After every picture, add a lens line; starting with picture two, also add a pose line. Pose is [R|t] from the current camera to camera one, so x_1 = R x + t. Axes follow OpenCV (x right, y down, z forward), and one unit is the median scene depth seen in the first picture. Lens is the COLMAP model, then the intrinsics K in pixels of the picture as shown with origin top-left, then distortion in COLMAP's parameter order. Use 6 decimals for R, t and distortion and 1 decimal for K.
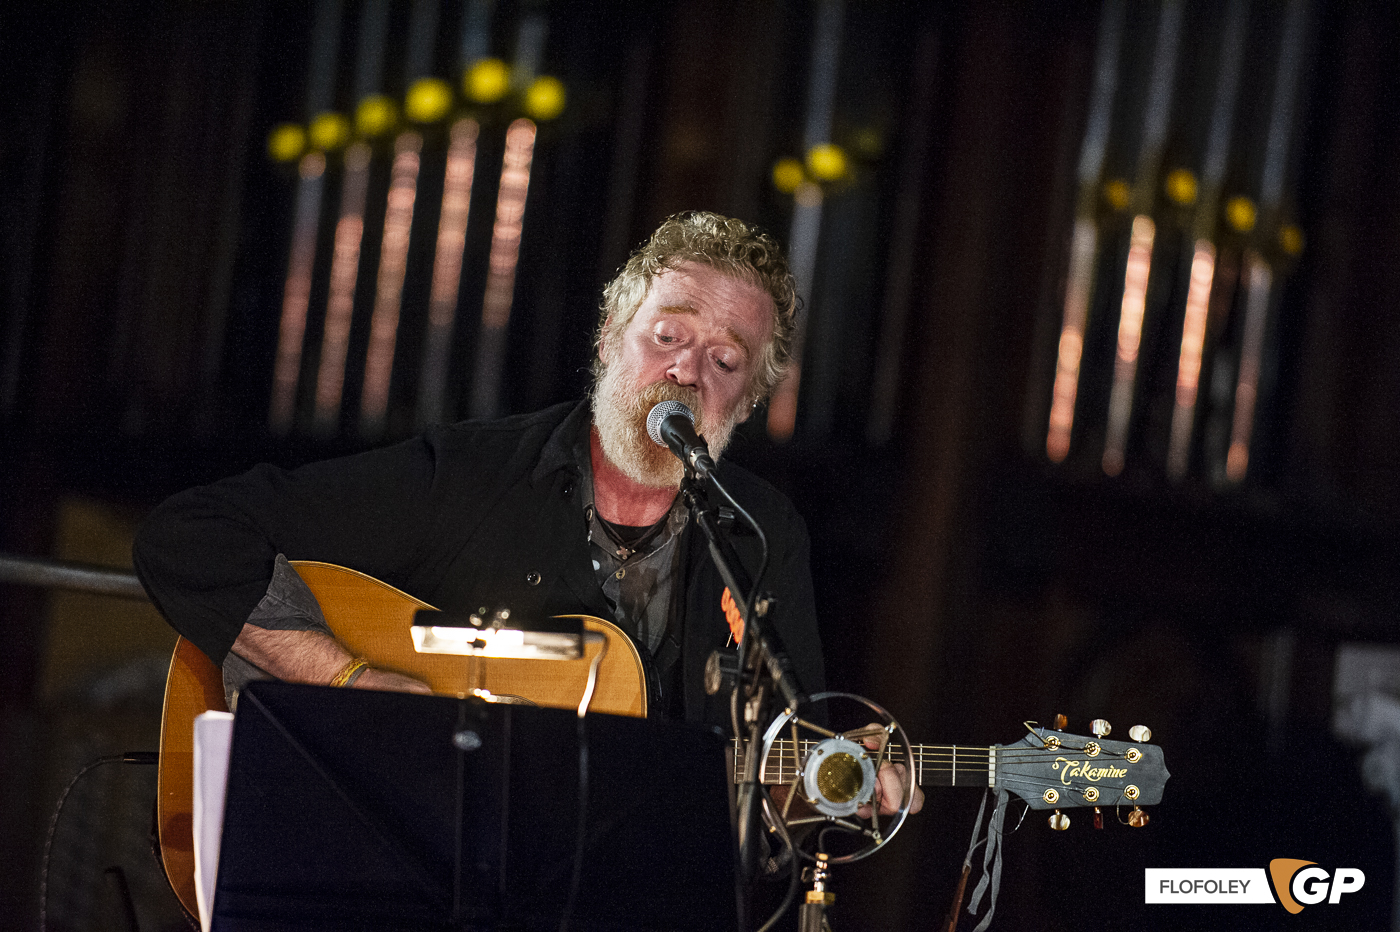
lens RADIAL K [[7689.3, 0, 702.9], [0, 7689.3, 476.1], [0, 0, 1]] dist [2.526528, 0.000000]
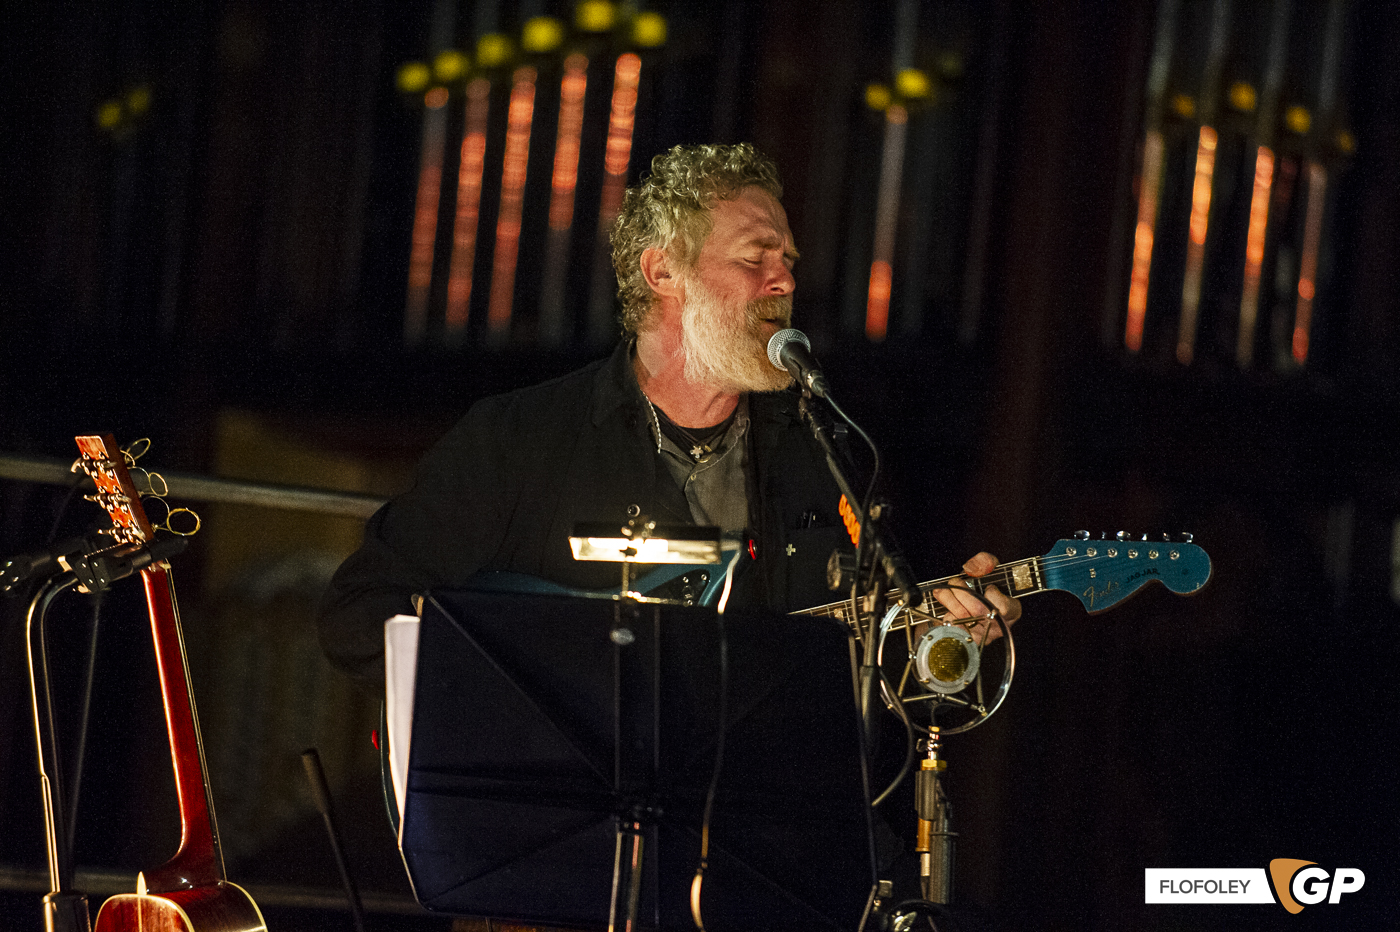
lens RADIAL K [[7530.1, 0, 697.5], [0, 7530.1, 461.5], [0, 0, 1]] dist [2.094823, 0.000000]
pose [[0.999584, -0.026324, -0.011812, -0.005126], [0.026500, 0.999537, 0.014982, -0.007544], [0.011412, -0.015289, 0.999818, -0.107804]]
